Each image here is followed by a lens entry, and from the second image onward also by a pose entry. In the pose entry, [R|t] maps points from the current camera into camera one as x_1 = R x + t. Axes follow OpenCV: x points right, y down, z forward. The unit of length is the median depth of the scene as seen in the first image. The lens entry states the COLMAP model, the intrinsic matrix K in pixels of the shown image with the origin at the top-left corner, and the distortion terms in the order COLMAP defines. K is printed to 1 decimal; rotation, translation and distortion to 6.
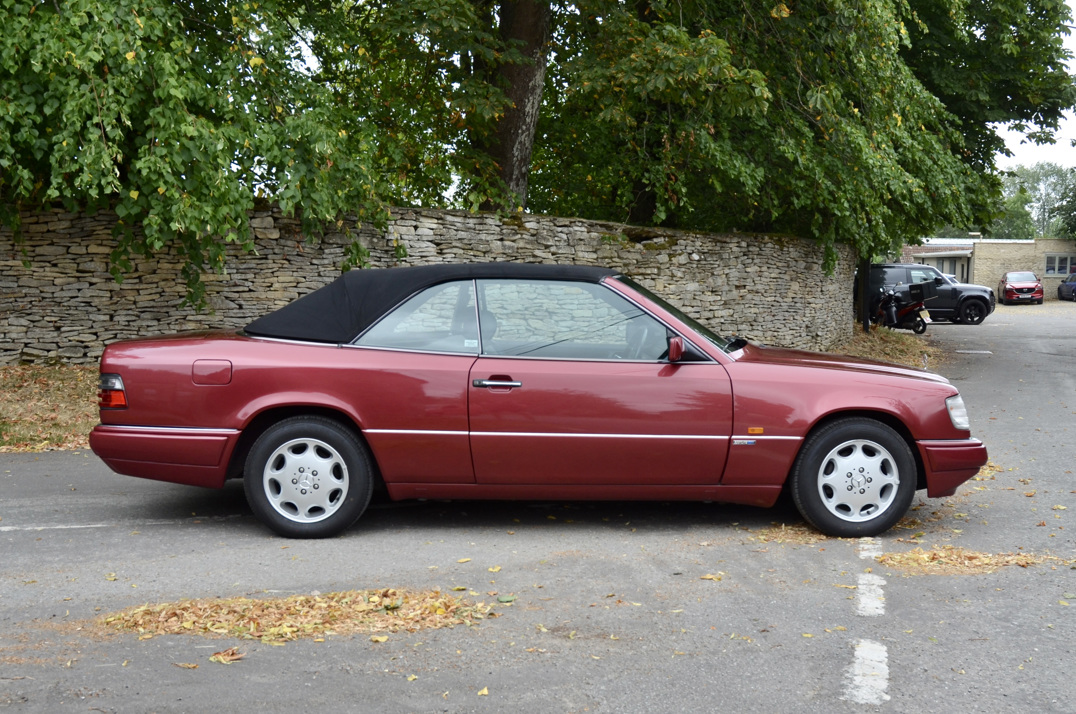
lens RADIAL K [[1184.9, 0, 576.3], [0, 1184.9, 399.4], [0, 0, 1]] dist [-0.079786, 0.000000]
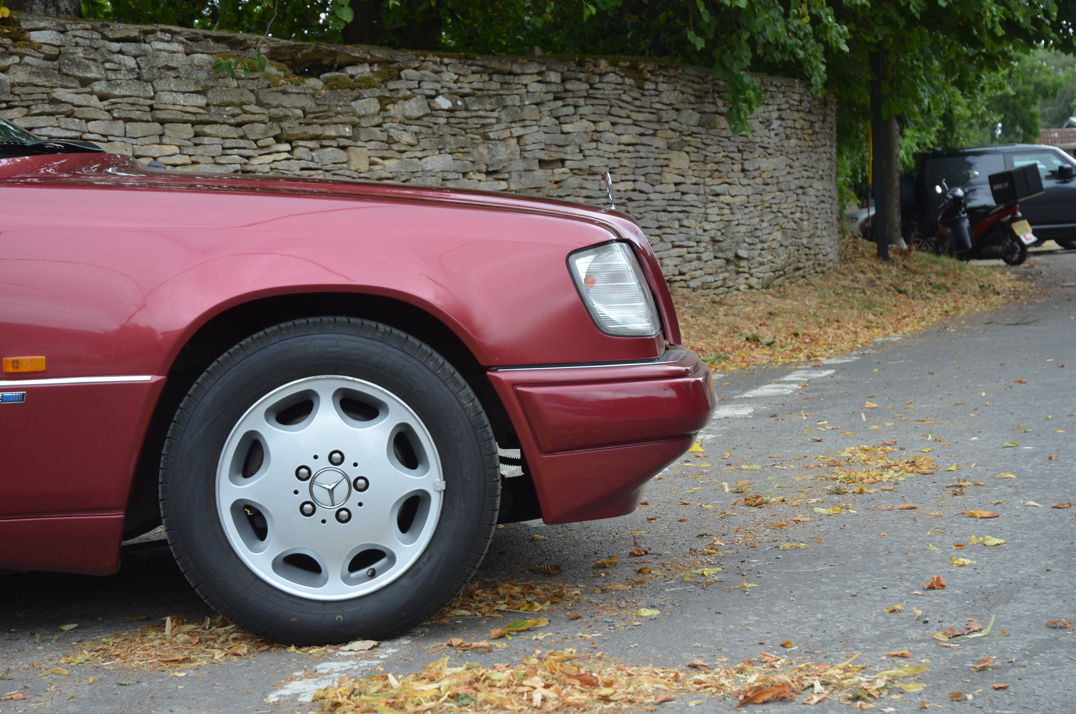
lens RADIAL K [[1971.1, 0, 556.0], [0, 1971.1, 385.9], [0, 0, 1]] dist [0.182032, 0.000000]
pose [[0.998309, -0.058073, 0.002624, 0.184195], [0.058126, 0.997818, -0.031302, 0.036117], [-0.000800, 0.031402, 0.999507, 0.226456]]
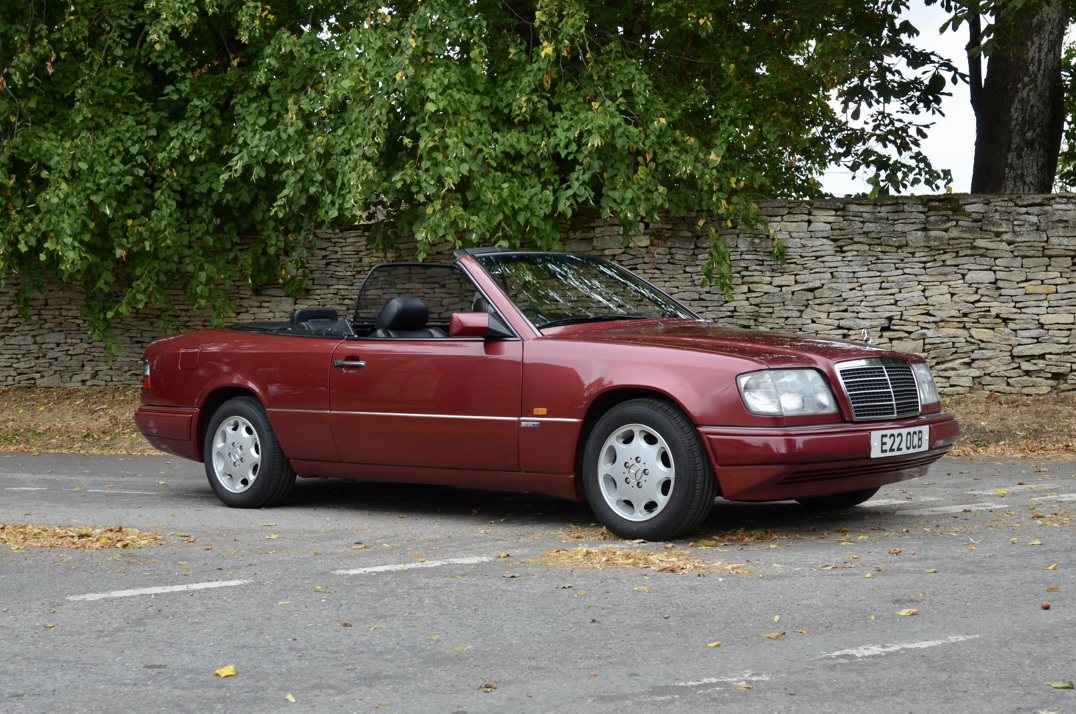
lens RADIAL K [[1622.2, 0, 539.4], [0, 1622.2, 408.3], [0, 0, 1]] dist [0.021646, 0.000000]
pose [[0.694892, 0.000390, -0.719114, 0.615385], [-0.040650, 0.998422, -0.038740, 0.042206], [0.717964, 0.056152, 0.693812, 0.078722]]
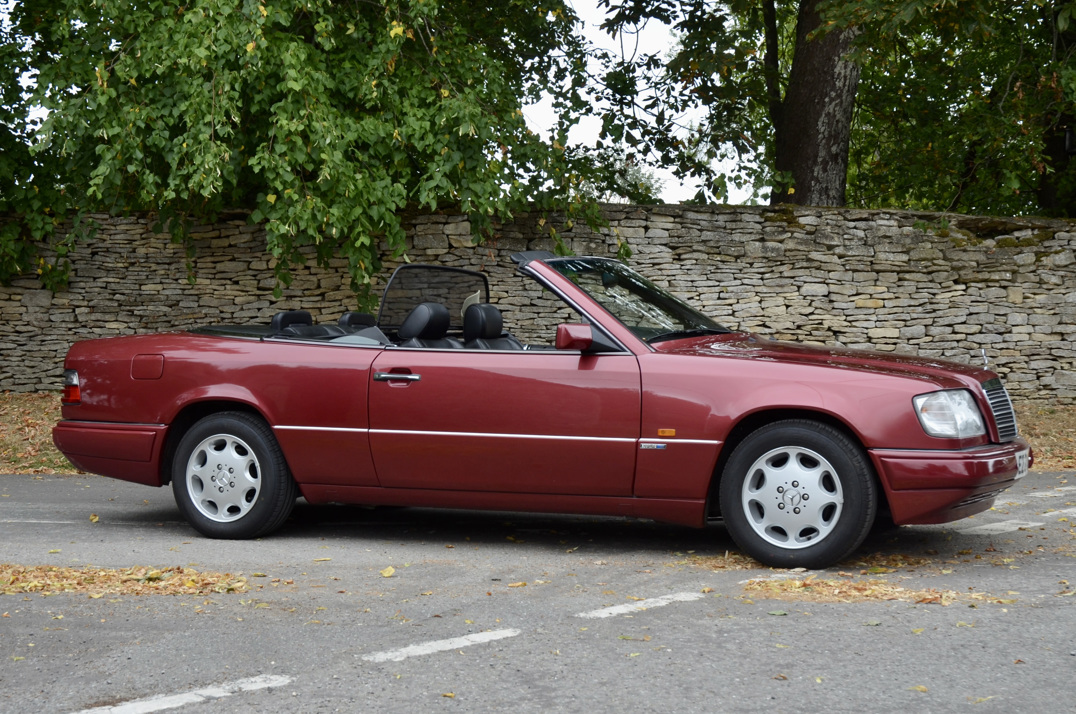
lens RADIAL K [[1695.6, 0, 539.9], [0, 1695.6, 418.0], [0, 0, 1]] dist [0.047433, 0.000000]
pose [[0.889253, 0.005851, -0.457378, 0.367543], [-0.029380, 0.998584, -0.044349, 0.042483], [0.456471, 0.052876, 0.888166, -0.069907]]
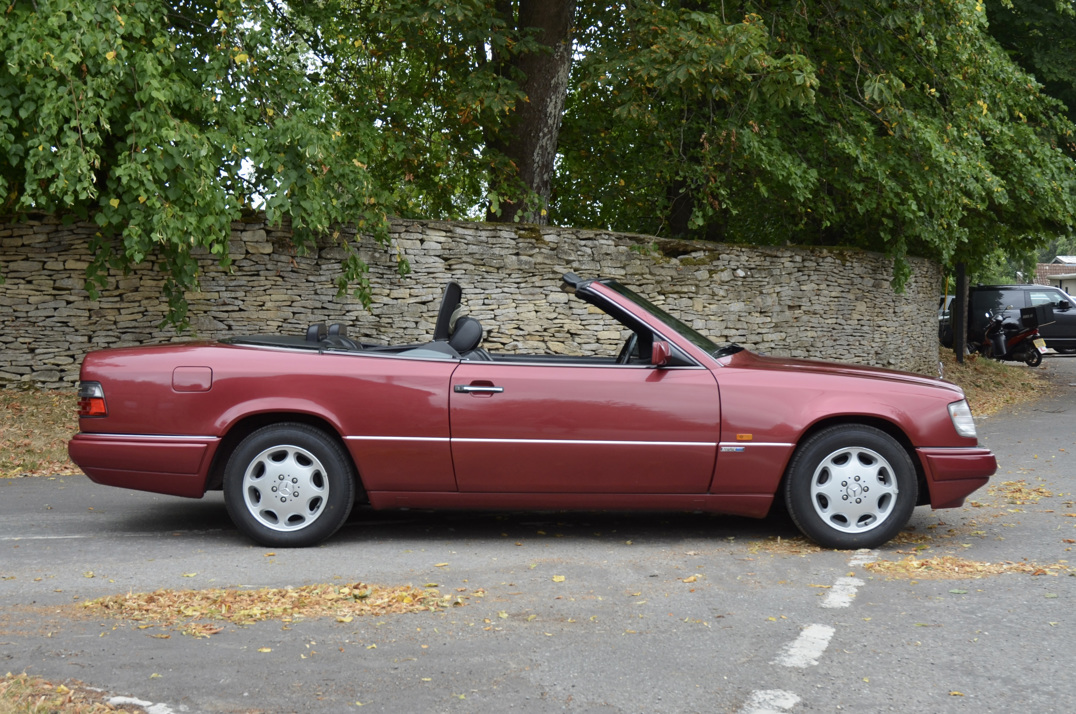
lens RADIAL K [[1450.3, 0, 568.8], [0, 1450.3, 411.9], [0, 0, 1]] dist [-0.028484, 0.000000]
pose [[0.998406, -0.003423, -0.056336, 0.043806], [0.001494, 0.999412, -0.034243, 0.027093], [0.056420, 0.034104, 0.997824, -0.115074]]
